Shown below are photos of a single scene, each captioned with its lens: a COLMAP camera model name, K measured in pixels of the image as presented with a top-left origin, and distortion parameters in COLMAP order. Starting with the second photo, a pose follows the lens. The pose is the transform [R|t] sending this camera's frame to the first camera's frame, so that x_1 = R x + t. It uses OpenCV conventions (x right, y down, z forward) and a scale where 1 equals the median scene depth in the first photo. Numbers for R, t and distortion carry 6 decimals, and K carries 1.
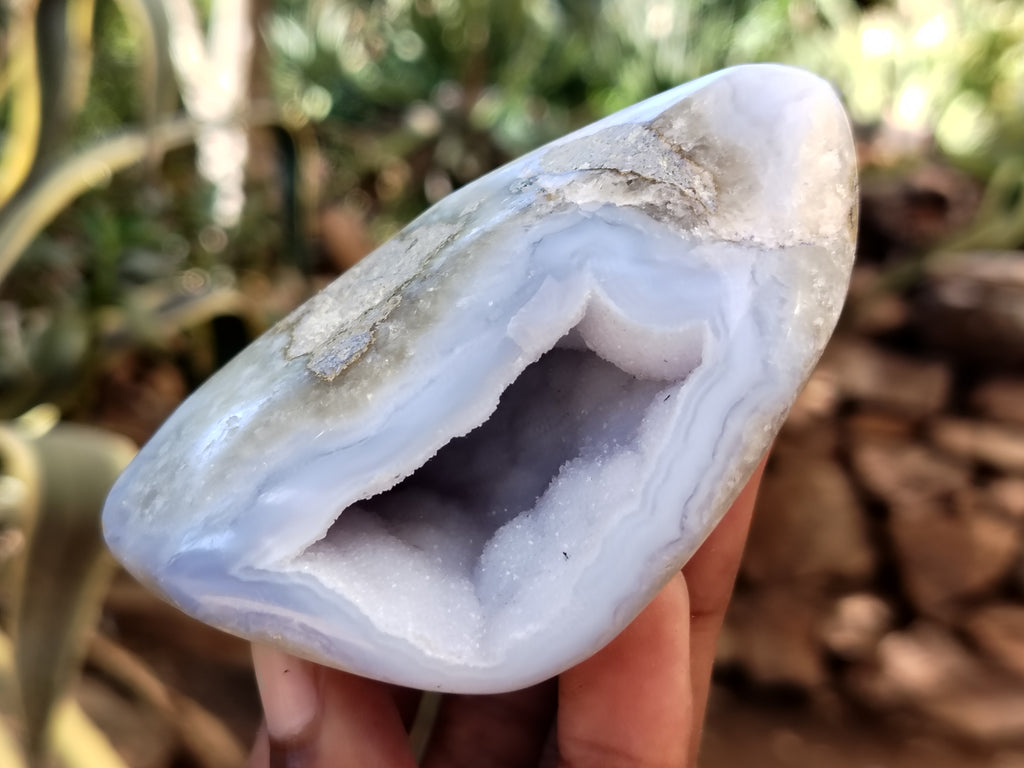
lens RADIAL K [[1483.5, 0, 512.0], [0, 1483.5, 384.0], [0, 0, 1]] dist [0.284205, -1.405919]
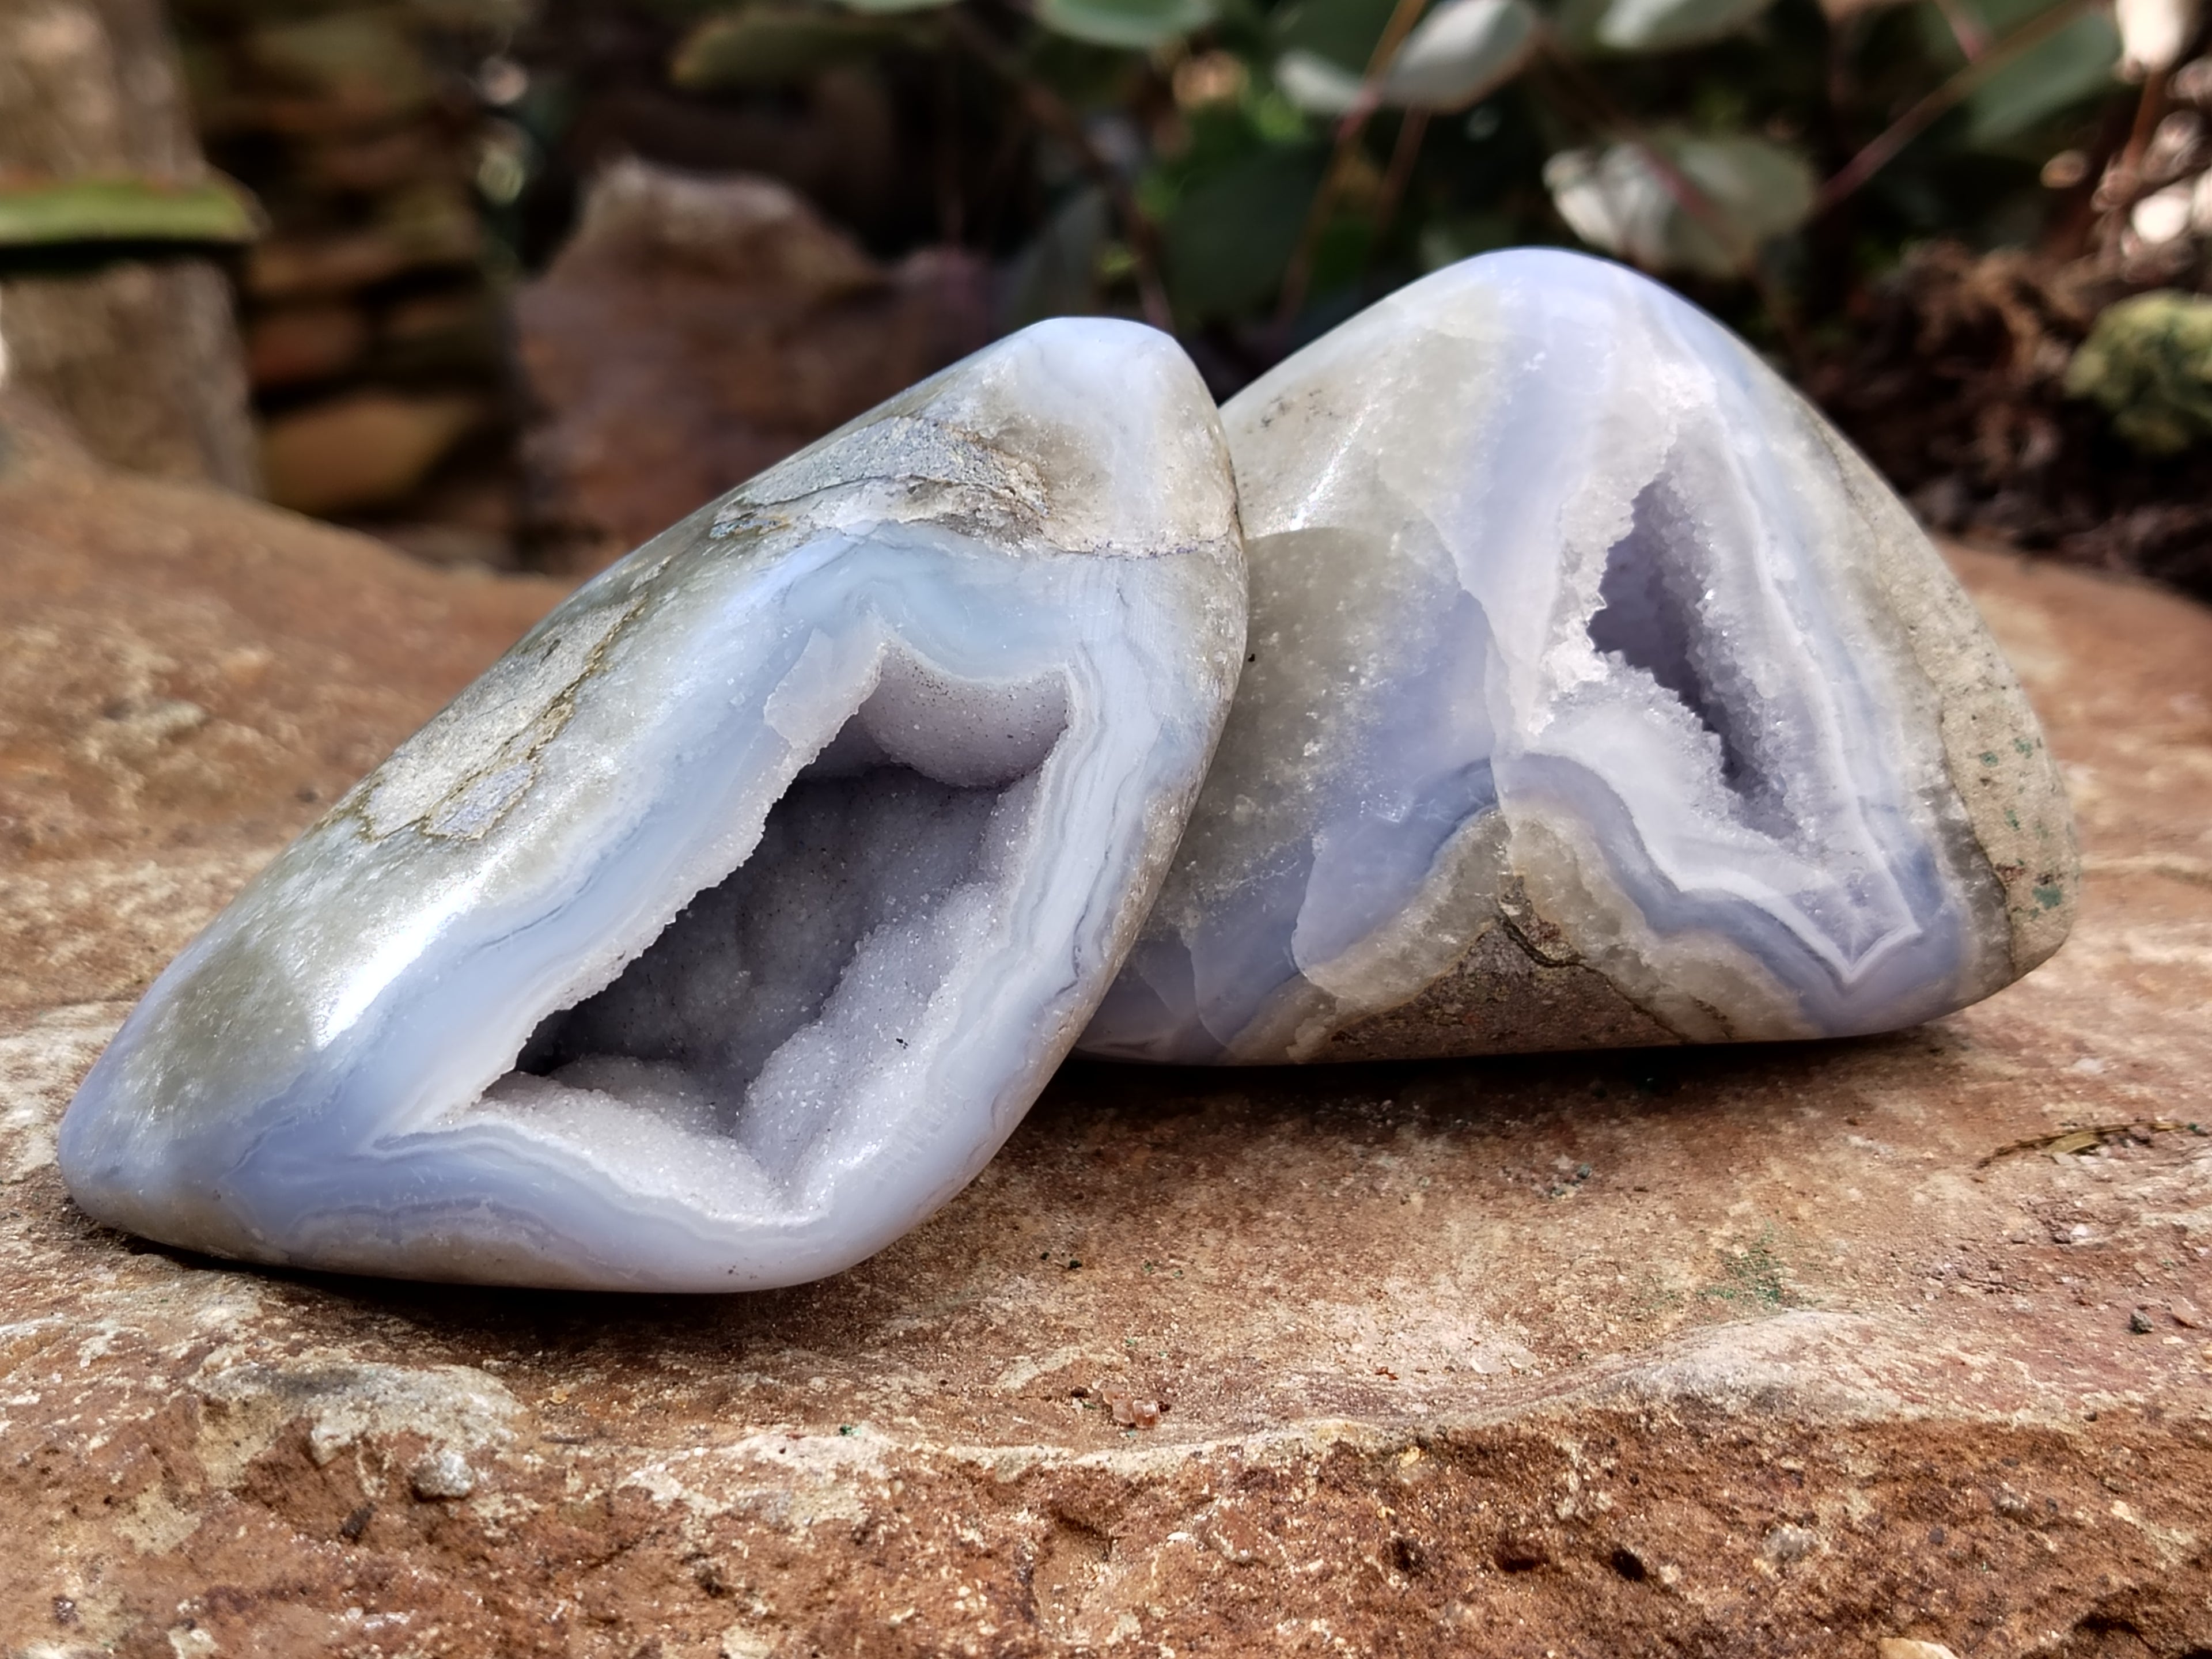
lens RADIAL K [[3204.7, 0, 1106.0], [0, 3204.7, 829.5], [0, 0, 1]] dist [0.284205, -1.405919]
pose [[0.965424, -0.104292, 0.238913, -0.196401], [0.140406, 0.980221, -0.139474, 0.225278], [-0.219642, 0.168197, 0.960972, -0.363425]]
